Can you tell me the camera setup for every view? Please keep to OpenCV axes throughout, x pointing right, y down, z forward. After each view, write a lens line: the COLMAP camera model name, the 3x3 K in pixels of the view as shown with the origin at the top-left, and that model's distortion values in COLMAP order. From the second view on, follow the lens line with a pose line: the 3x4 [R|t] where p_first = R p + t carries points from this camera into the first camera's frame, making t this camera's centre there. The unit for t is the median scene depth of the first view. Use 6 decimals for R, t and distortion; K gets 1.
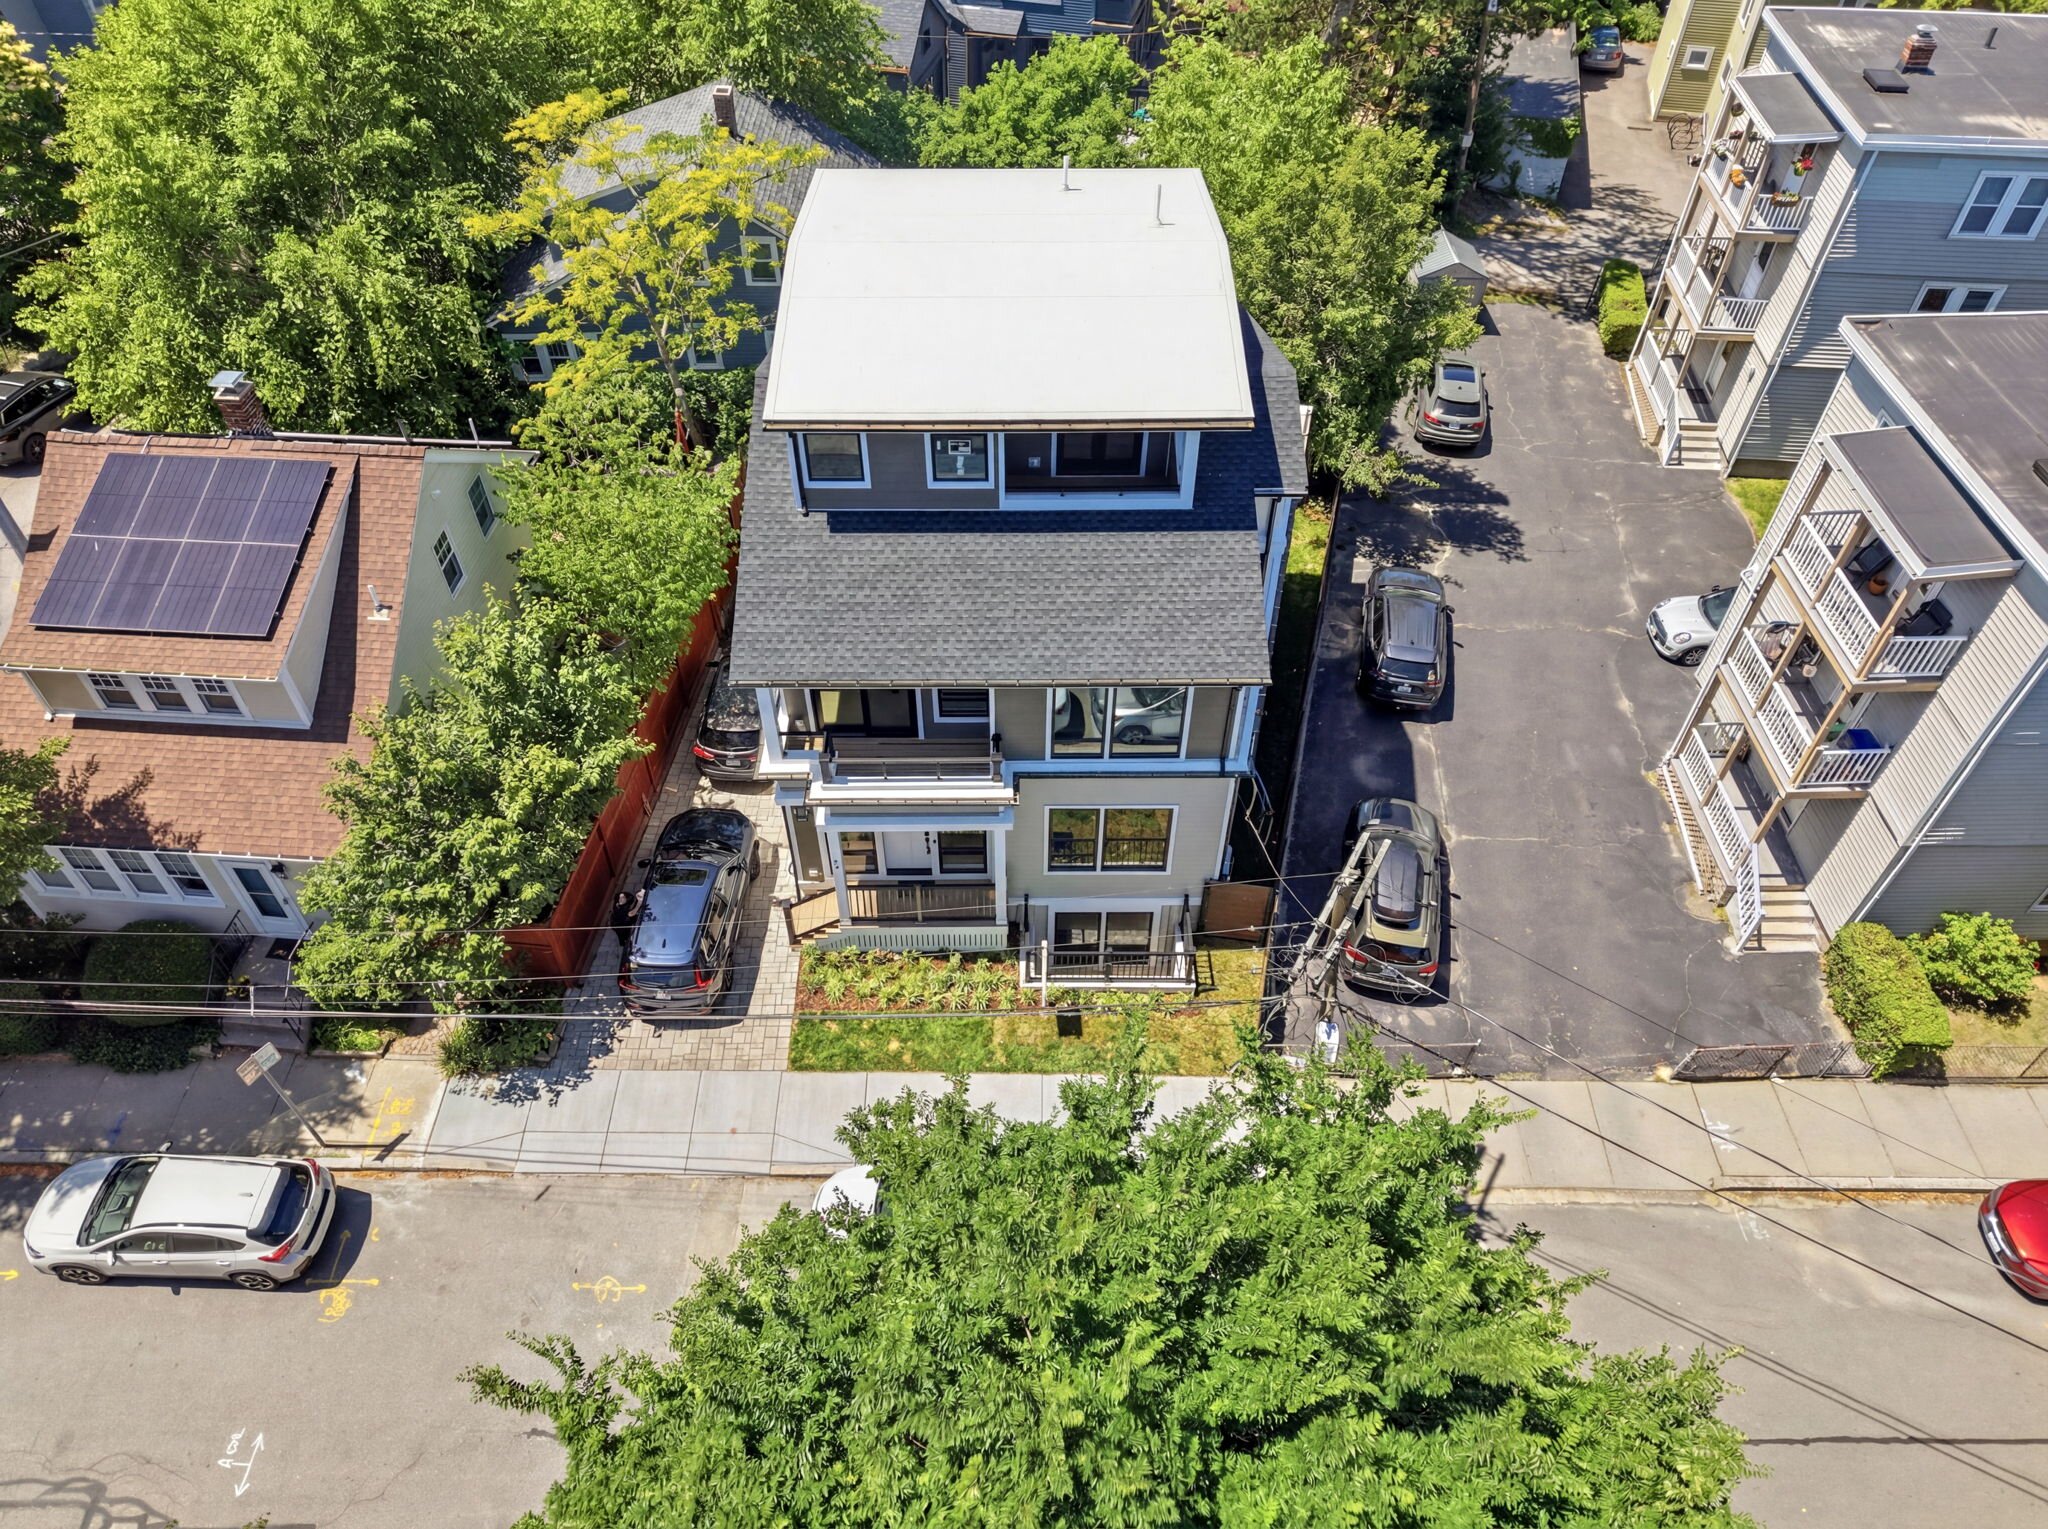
lens RADIAL K [[1394.6, 0, 1024.0], [0, 1394.6, 764.5], [0, 0, 1]] dist [0.024512, -0.000103]
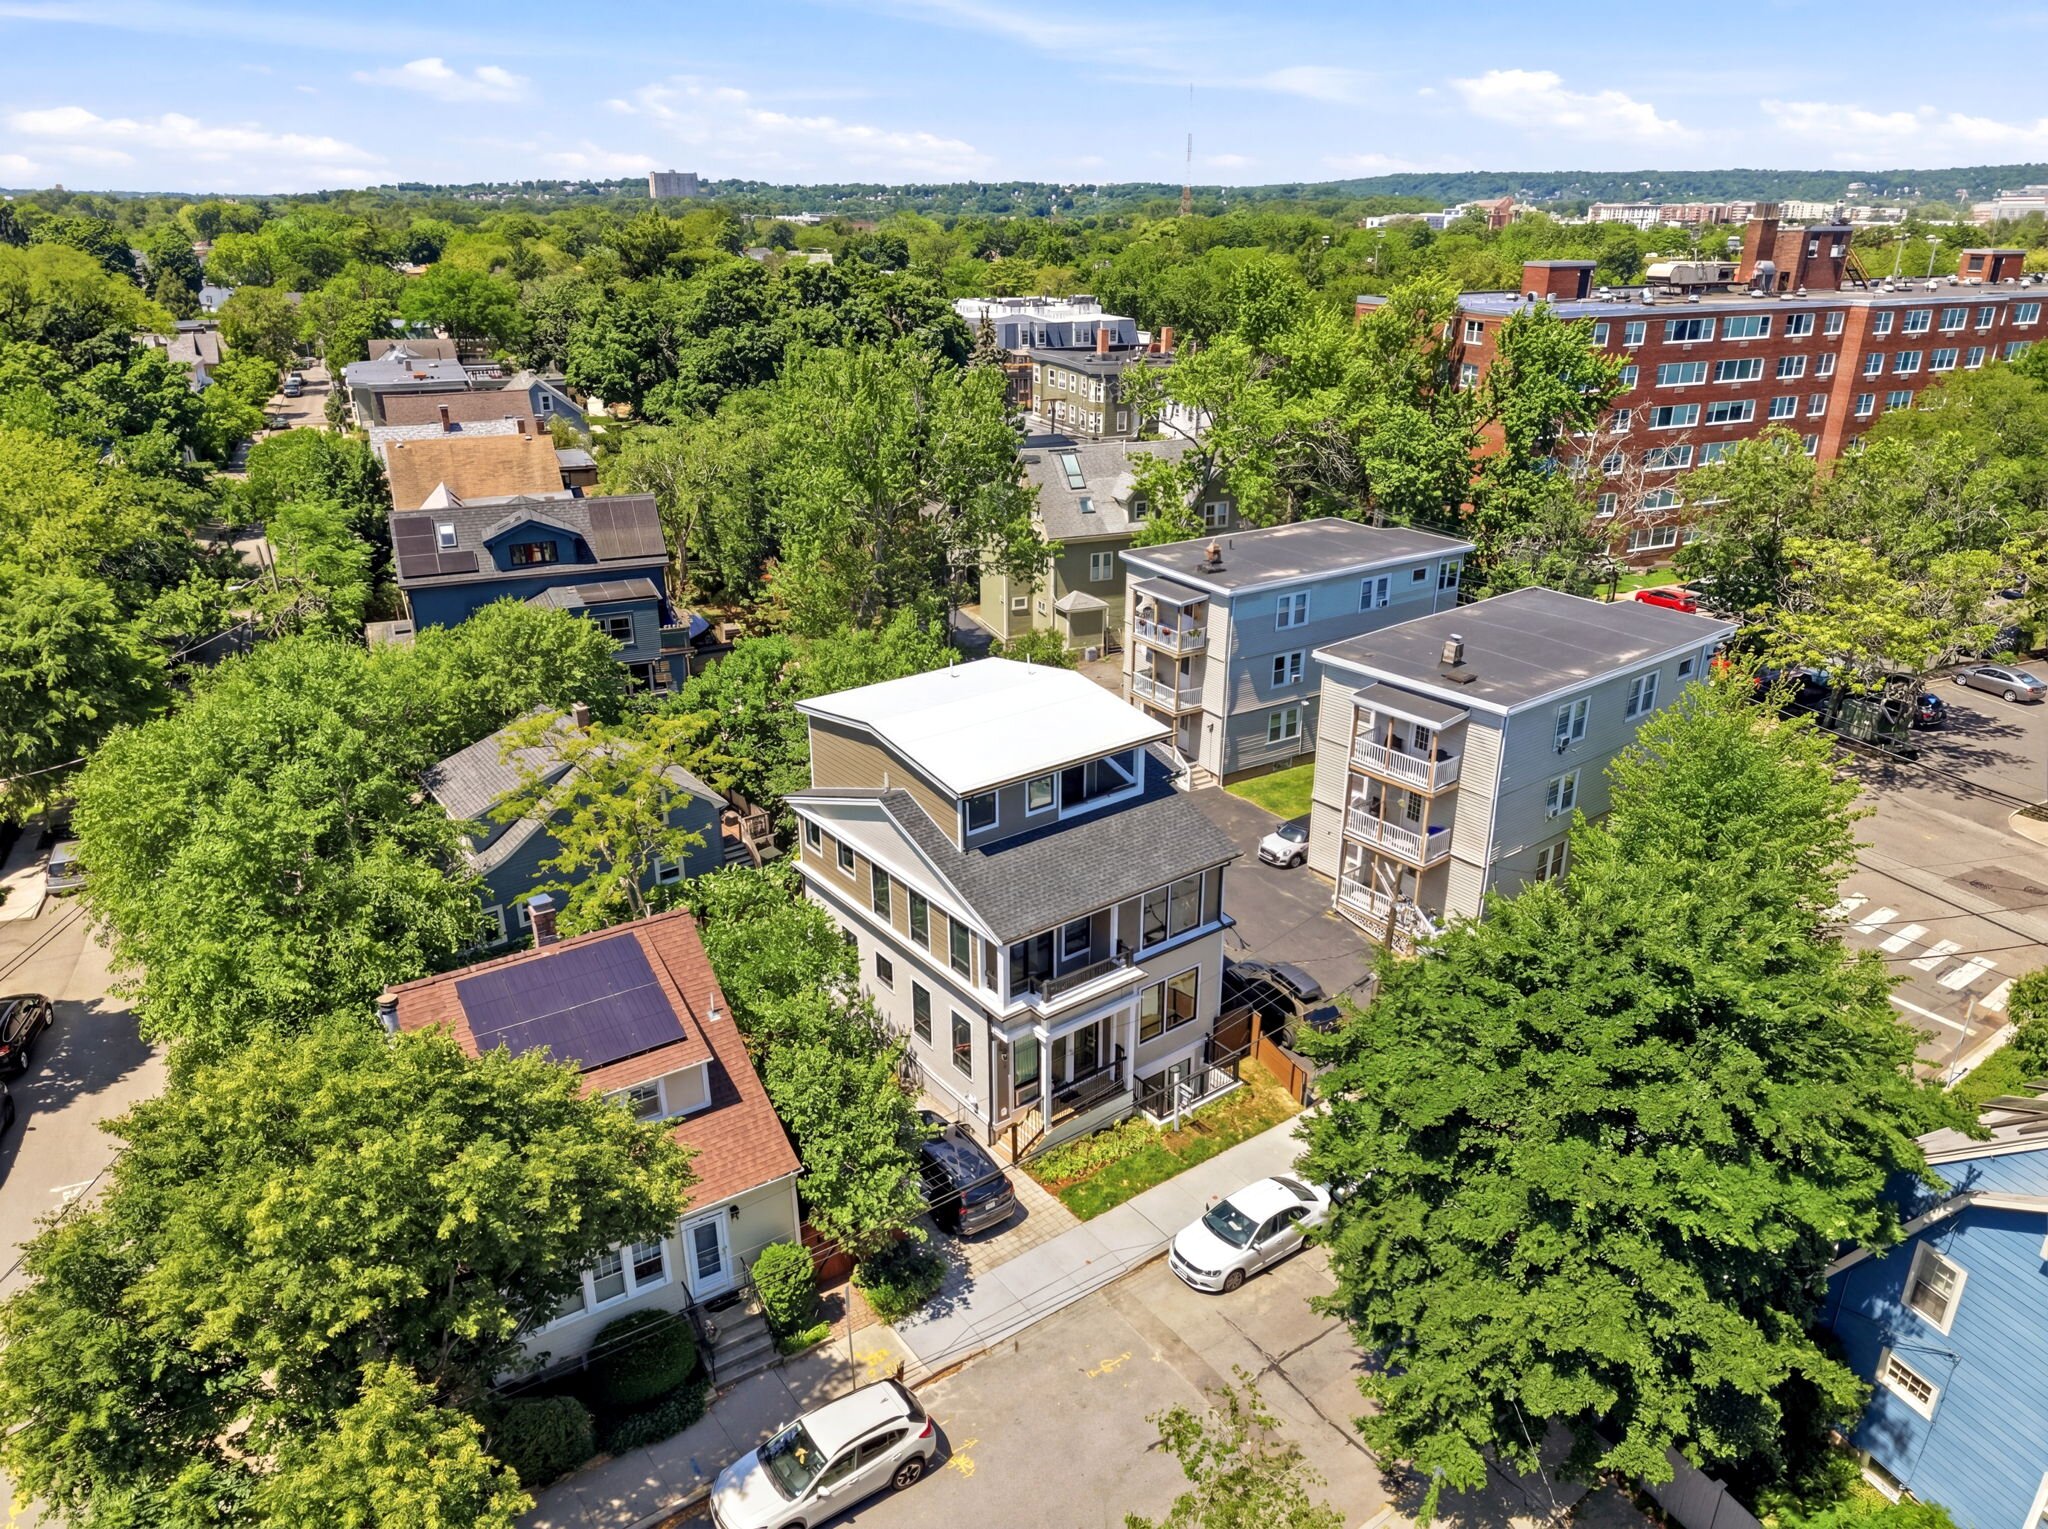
lens RADIAL K [[1394.6, 0, 1024.0], [0, 1394.6, 764.5], [0, 0, 1]] dist [0.024512, -0.000103]
pose [[0.799510, -0.230466, 0.554680, -0.927906], [0.439098, 0.854372, -0.277925, 0.197854], [-0.409851, 0.465762, 0.784275, -0.312192]]
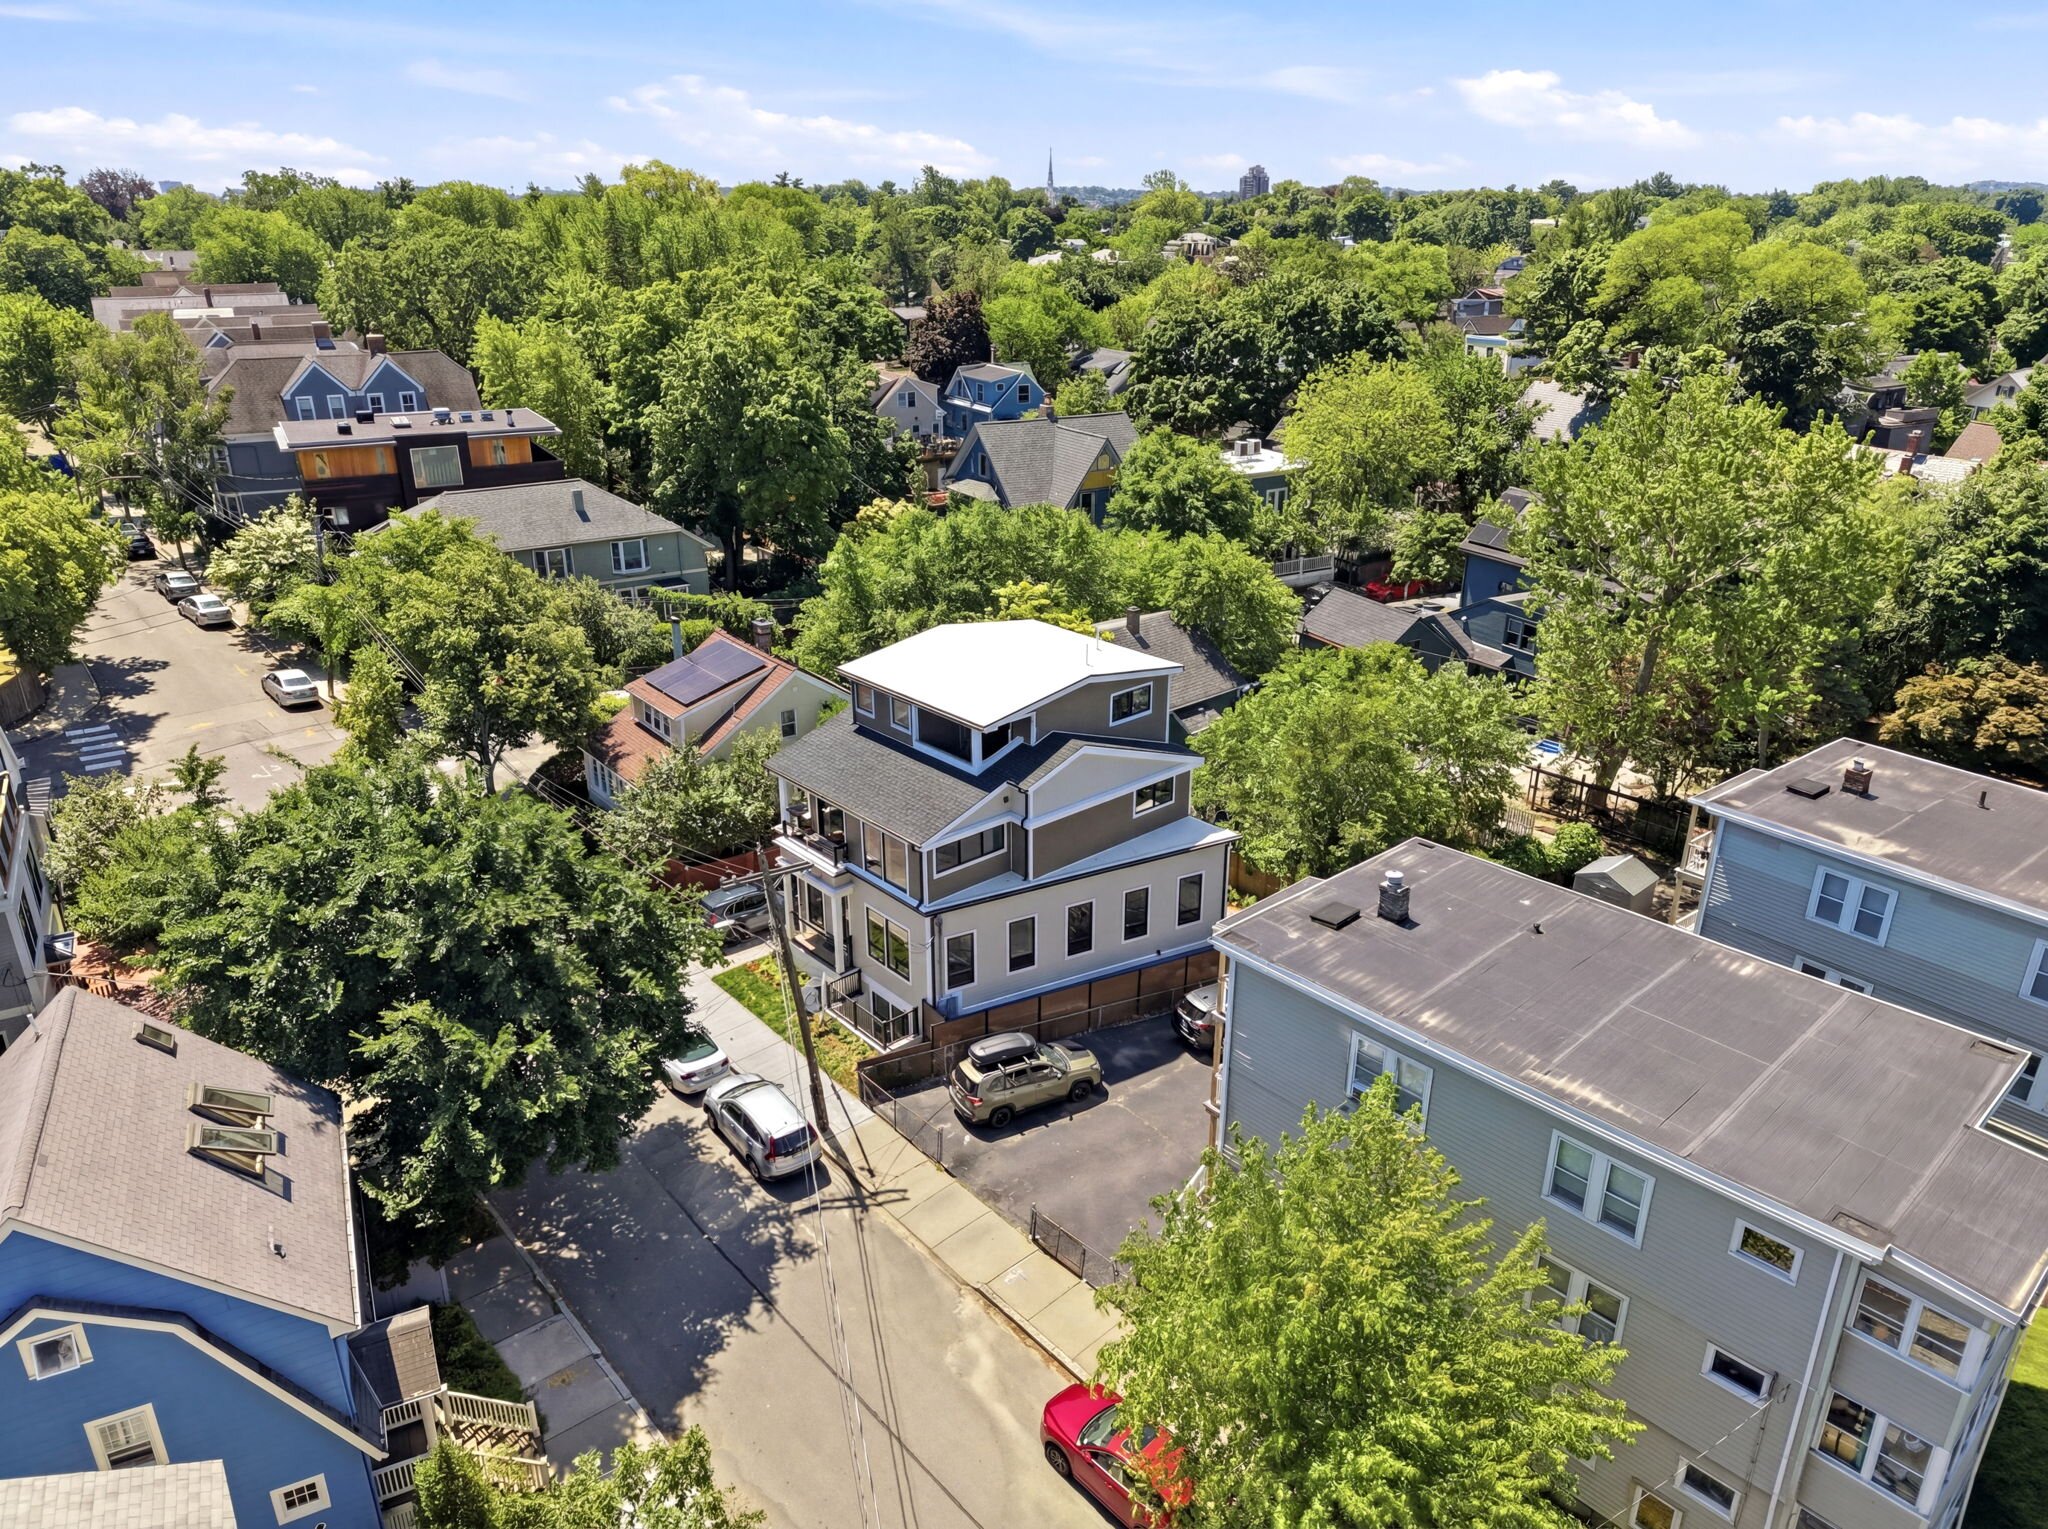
lens RADIAL K [[1394.6, 0, 1024.0], [0, 1394.6, 764.5], [0, 0, 1]] dist [0.024512, -0.000103]
pose [[0.652704, 0.273145, -0.706660, 1.382086], [-0.548202, 0.814085, -0.191678, 0.116263], [0.522926, 0.512501, 0.681095, -0.209725]]
